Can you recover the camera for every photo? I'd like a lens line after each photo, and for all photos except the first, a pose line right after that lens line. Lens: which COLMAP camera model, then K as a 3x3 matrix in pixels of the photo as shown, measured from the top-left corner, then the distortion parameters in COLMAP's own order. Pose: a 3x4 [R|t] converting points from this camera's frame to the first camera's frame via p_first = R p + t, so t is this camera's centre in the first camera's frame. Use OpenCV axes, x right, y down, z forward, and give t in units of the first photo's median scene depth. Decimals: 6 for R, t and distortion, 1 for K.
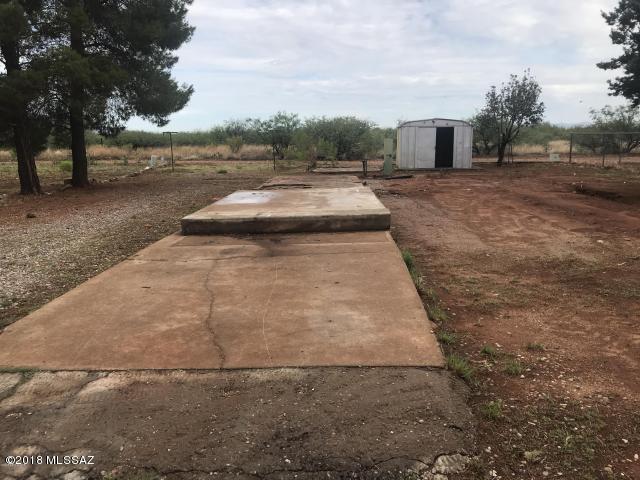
lens RADIAL K [[523.5, 0, 325.6], [0, 523.5, 240.2], [0, 0, 1]] dist [0.022978, -0.005239]
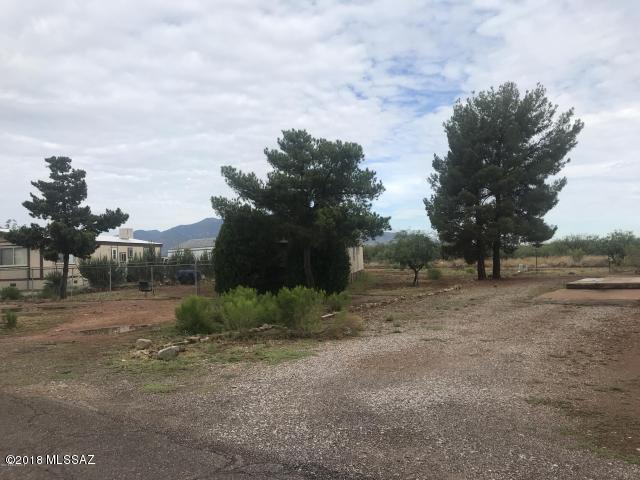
lens RADIAL K [[523.5, 0, 323.9], [0, 523.5, 239.8], [0, 0, 1]] dist [0.022978, -0.005239]
pose [[0.821852, -0.030547, -0.568881, 0.059042], [-0.088830, 0.979477, -0.180925, 0.077138], [0.562733, 0.199227, 0.802272, -0.441122]]
